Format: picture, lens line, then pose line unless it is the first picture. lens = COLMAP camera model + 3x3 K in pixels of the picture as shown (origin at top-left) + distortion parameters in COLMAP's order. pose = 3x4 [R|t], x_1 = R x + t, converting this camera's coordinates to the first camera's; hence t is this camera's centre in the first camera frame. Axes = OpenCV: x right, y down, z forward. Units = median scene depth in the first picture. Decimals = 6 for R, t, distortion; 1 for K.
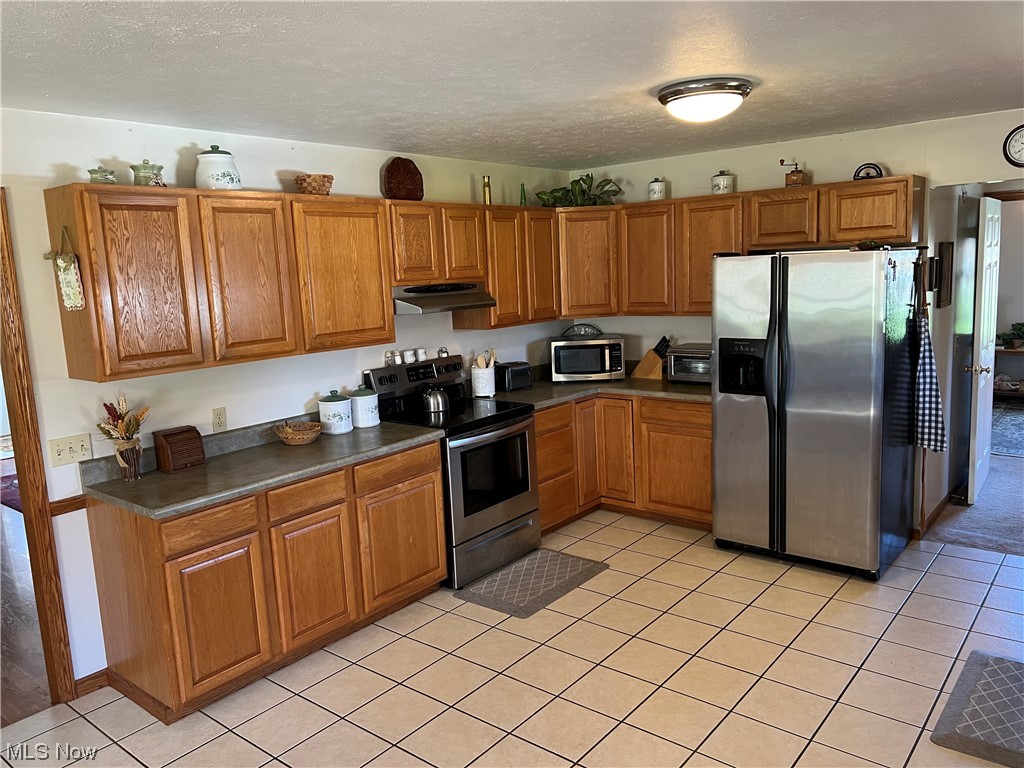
lens RADIAL K [[767.9, 0, 532.2], [0, 767.9, 377.8], [0, 0, 1]] dist [0.064199, -0.062892]
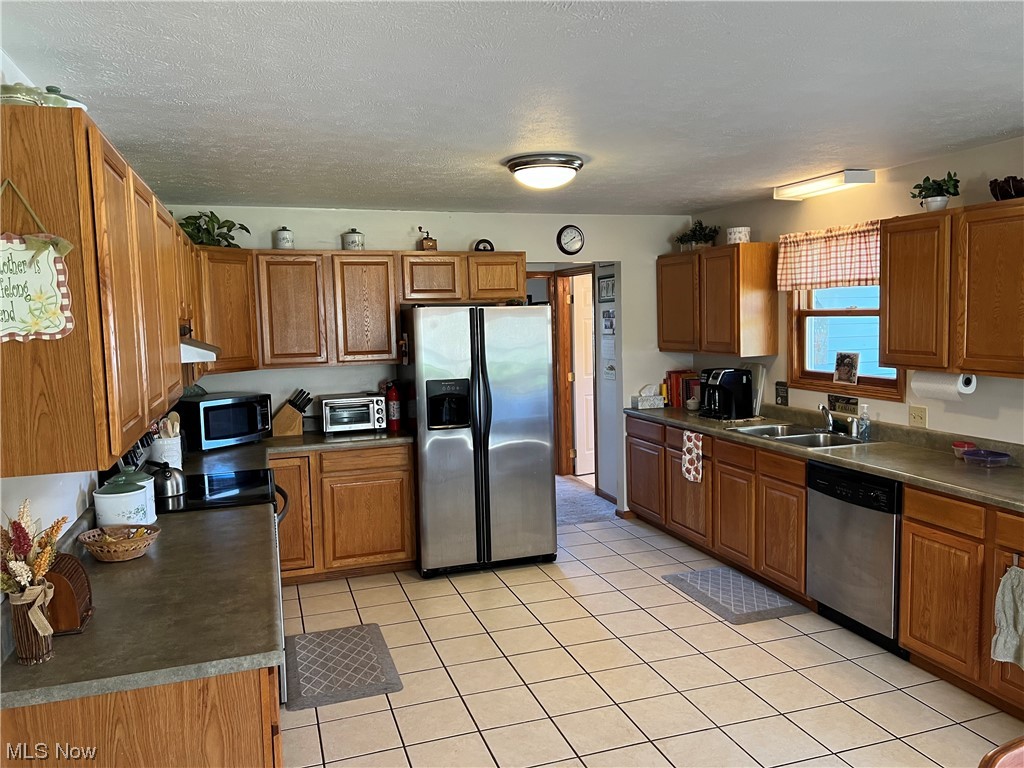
lens RADIAL K [[767.9, 0, 524.1], [0, 767.9, 372.6], [0, 0, 1]] dist [0.064199, -0.062892]
pose [[0.532856, -0.035398, 0.845465, -0.606370], [0.119478, 0.992263, -0.033758, -0.009848], [-0.837729, 0.119003, 0.532962, 0.304765]]
